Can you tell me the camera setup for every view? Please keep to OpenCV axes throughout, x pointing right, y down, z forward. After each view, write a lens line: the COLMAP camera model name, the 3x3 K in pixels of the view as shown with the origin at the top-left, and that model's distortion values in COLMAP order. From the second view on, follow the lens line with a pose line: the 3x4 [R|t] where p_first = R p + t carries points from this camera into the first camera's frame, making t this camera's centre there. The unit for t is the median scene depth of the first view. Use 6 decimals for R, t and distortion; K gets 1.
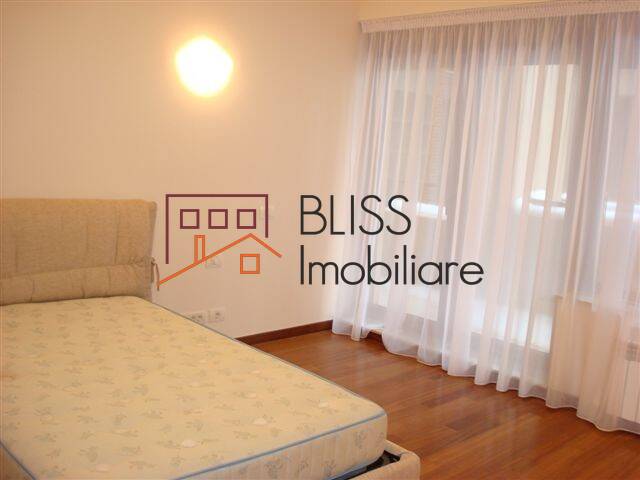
lens RADIAL K [[681.9, 0, 320.0], [0, 681.9, 240.0], [0, 0, 1]] dist [-0.007227, -0.002814]
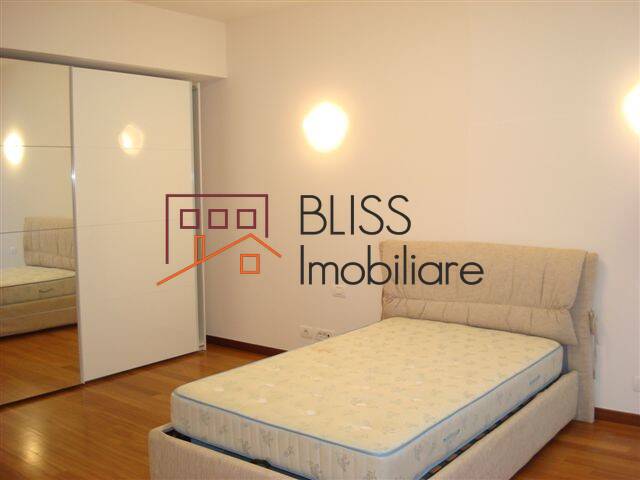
lens RADIAL K [[681.9, 0, 320.0], [0, 681.9, 240.0], [0, 0, 1]] dist [-0.007227, -0.002814]
pose [[0.184560, 0.019416, -0.982630, 0.691535], [-0.121358, 0.992604, -0.003181, -0.023142], [0.975300, 0.119838, 0.185551, 0.475879]]
